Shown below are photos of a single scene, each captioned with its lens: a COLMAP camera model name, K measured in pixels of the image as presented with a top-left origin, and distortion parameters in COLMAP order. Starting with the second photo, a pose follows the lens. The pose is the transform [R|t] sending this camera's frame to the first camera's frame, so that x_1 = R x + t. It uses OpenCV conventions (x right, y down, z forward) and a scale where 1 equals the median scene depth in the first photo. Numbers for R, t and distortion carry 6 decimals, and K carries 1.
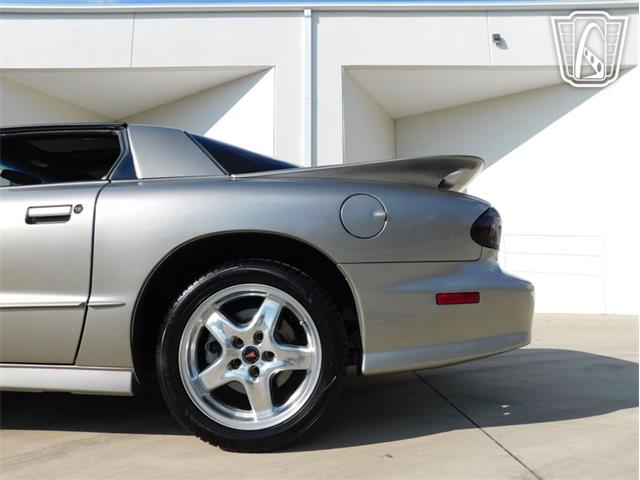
lens RADIAL K [[419.9, 0, 317.6], [0, 419.9, 239.1], [0, 0, 1]] dist [-0.068770, 0.052451]
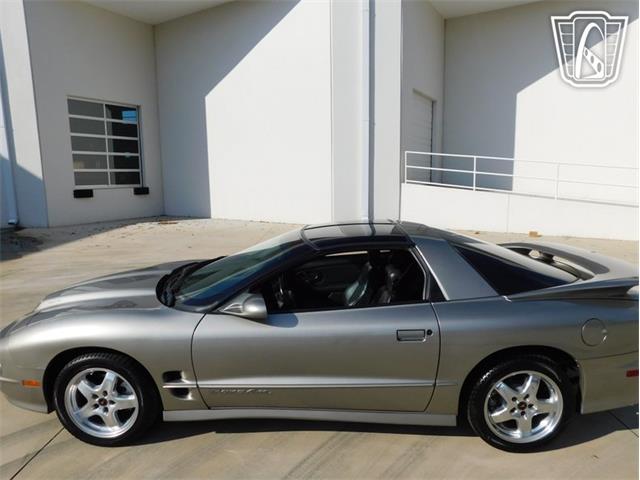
lens RADIAL K [[419.9, 0, 317.1], [0, 419.9, 237.0], [0, 0, 1]] dist [-0.068770, 0.052451]
pose [[0.999689, -0.003757, -0.024643, -0.962416], [0.010555, 0.959389, 0.281888, -0.901821], [0.022583, -0.282060, 0.959131, -0.510739]]
